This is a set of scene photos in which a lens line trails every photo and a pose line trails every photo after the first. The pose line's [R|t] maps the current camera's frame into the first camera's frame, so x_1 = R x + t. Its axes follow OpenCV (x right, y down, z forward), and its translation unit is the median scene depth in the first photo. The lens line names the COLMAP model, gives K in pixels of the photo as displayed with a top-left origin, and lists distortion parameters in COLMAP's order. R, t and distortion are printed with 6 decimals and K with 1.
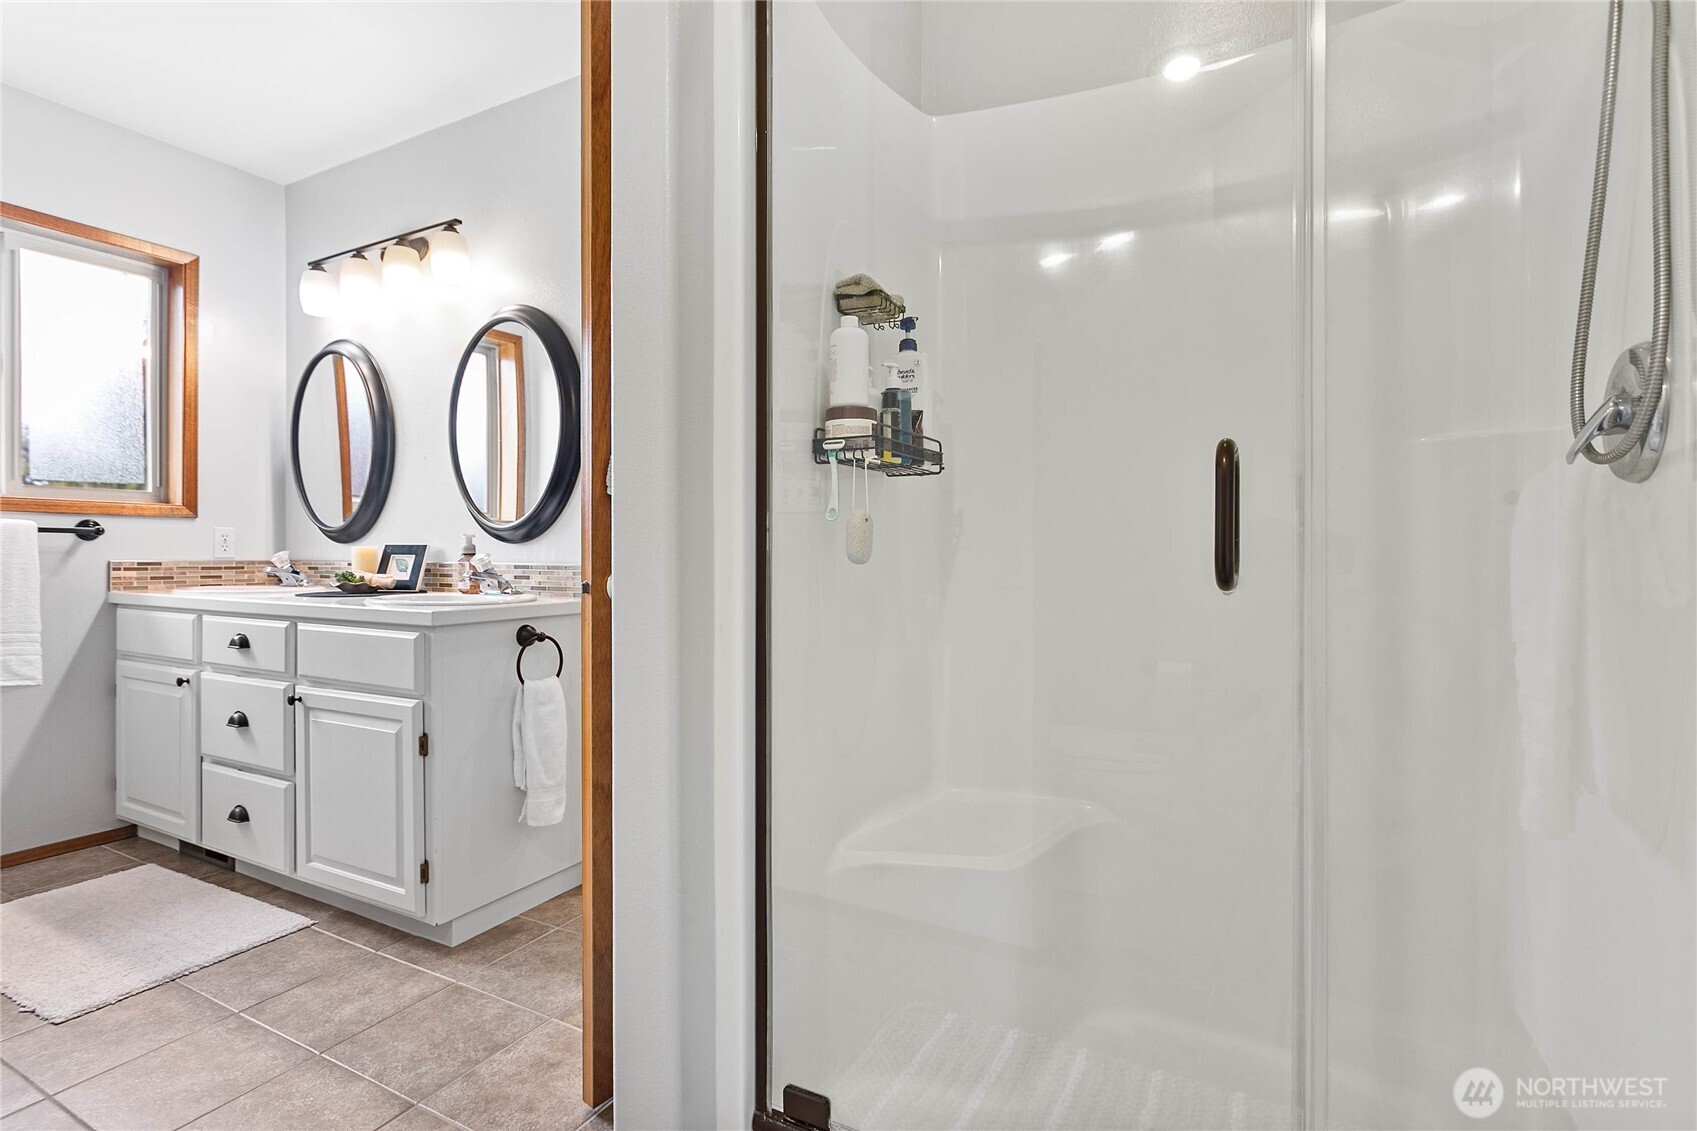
lens RADIAL K [[809.4, 0, 863.0], [0, 809.4, 567.5], [0, 0, 1]] dist [0.004259, -0.001132]
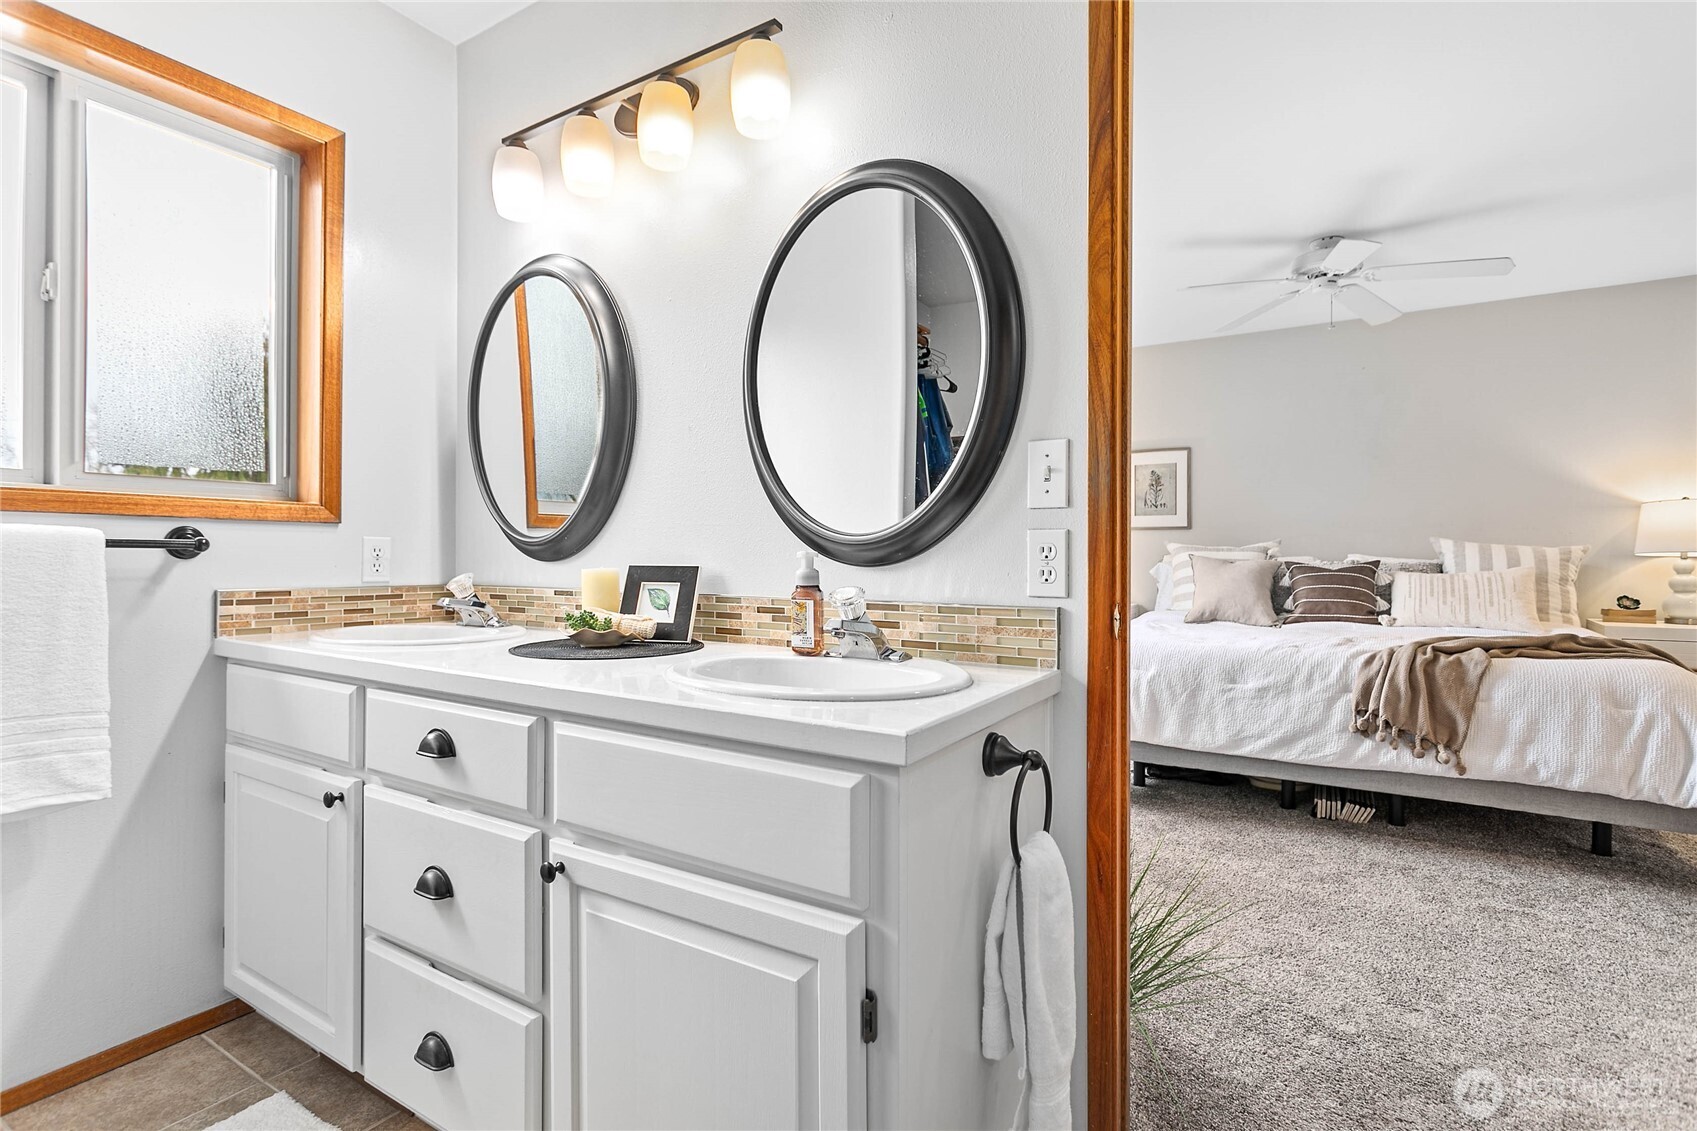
lens RADIAL K [[809.4, 0, 880.8], [0, 809.4, 568.5], [0, 0, 1]] dist [0.004259, -0.001132]
pose [[0.998368, 0.002620, -0.057048, -0.367591], [-0.002793, 0.999992, -0.002964, -0.025227], [0.057040, 0.003119, 0.998367, 0.389901]]
